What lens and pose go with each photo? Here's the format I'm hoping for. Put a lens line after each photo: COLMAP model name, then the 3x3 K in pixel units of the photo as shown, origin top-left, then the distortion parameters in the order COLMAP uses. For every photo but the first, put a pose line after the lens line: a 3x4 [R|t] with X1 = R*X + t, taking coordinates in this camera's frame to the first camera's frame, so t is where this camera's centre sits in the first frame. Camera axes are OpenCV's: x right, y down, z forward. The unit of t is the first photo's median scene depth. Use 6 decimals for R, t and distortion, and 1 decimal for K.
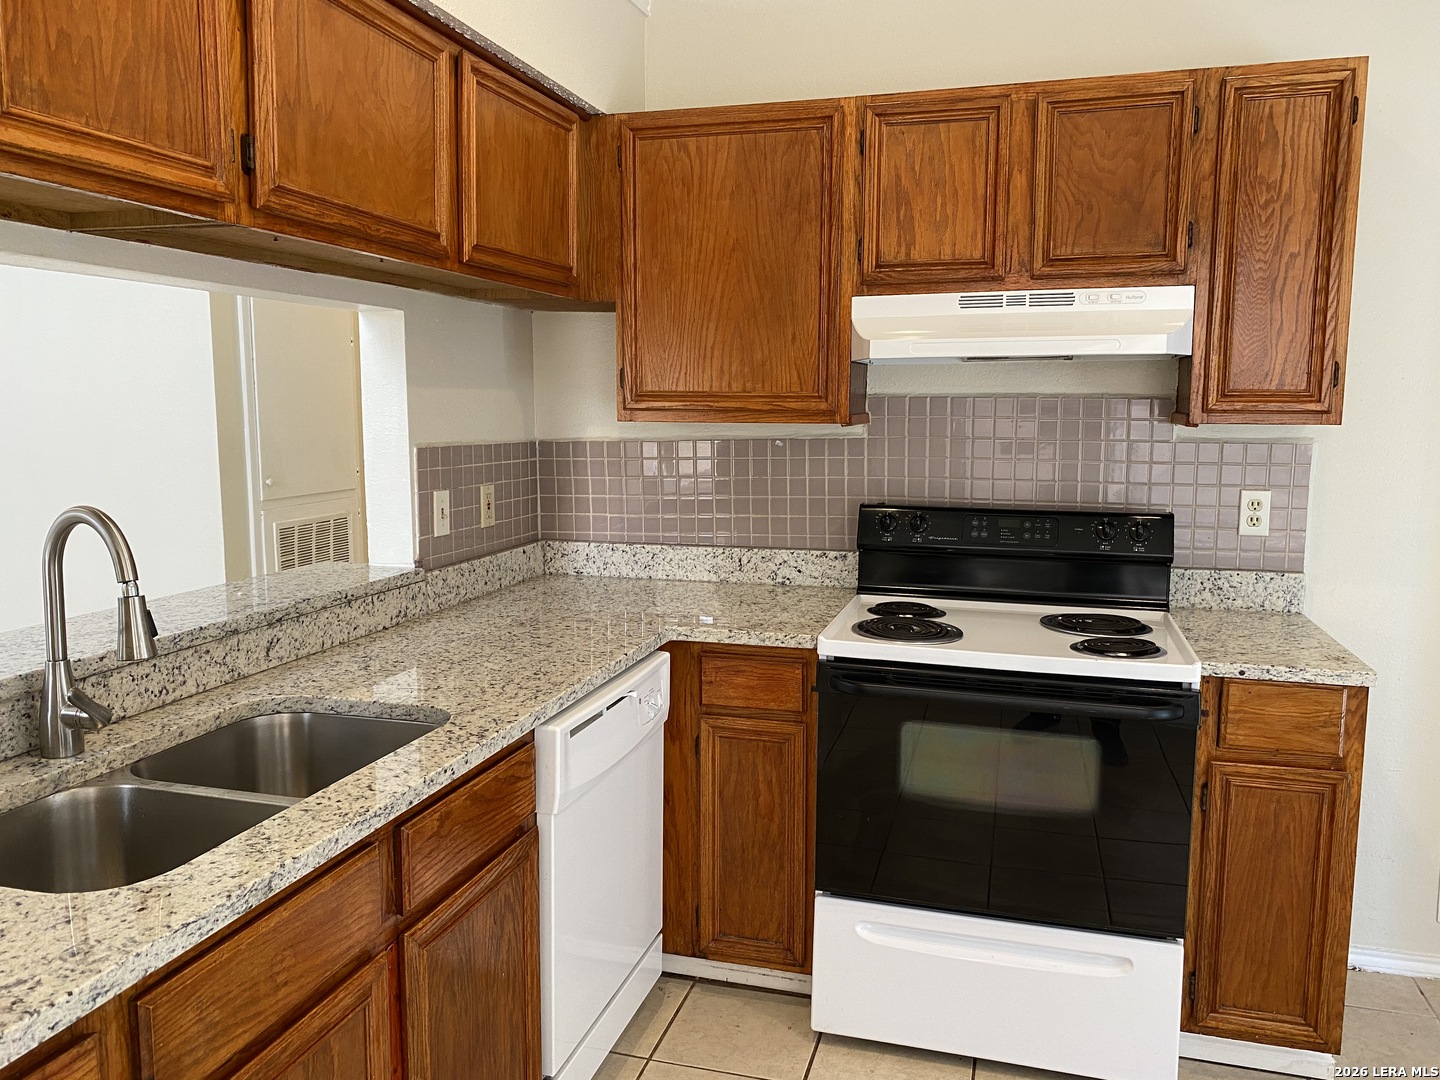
lens RADIAL K [[1096.2, 0, 718.3], [0, 1096.2, 537.8], [0, 0, 1]] dist [0.058252, -0.036958]
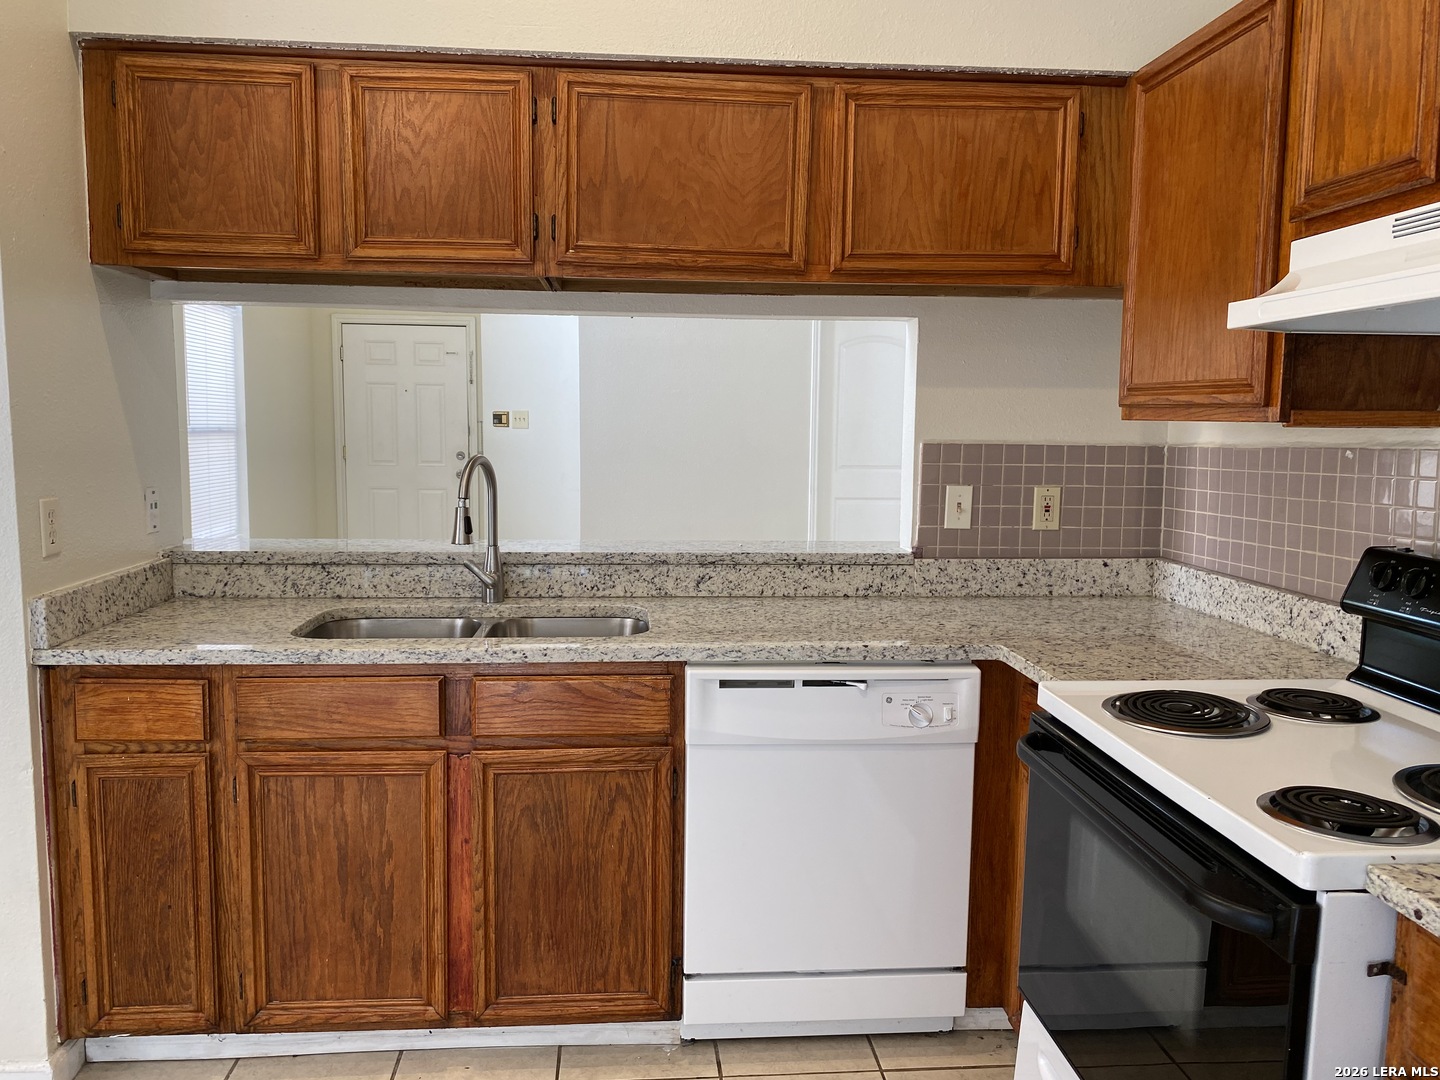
lens RADIAL K [[1096.2, 0, 714.9], [0, 1096.2, 543.3], [0, 0, 1]] dist [0.058252, -0.036958]
pose [[0.368754, 0.110804, -0.922899, 0.685567], [-0.126775, 0.989587, 0.068157, -0.032583], [0.920841, 0.091868, 0.378962, 0.425400]]
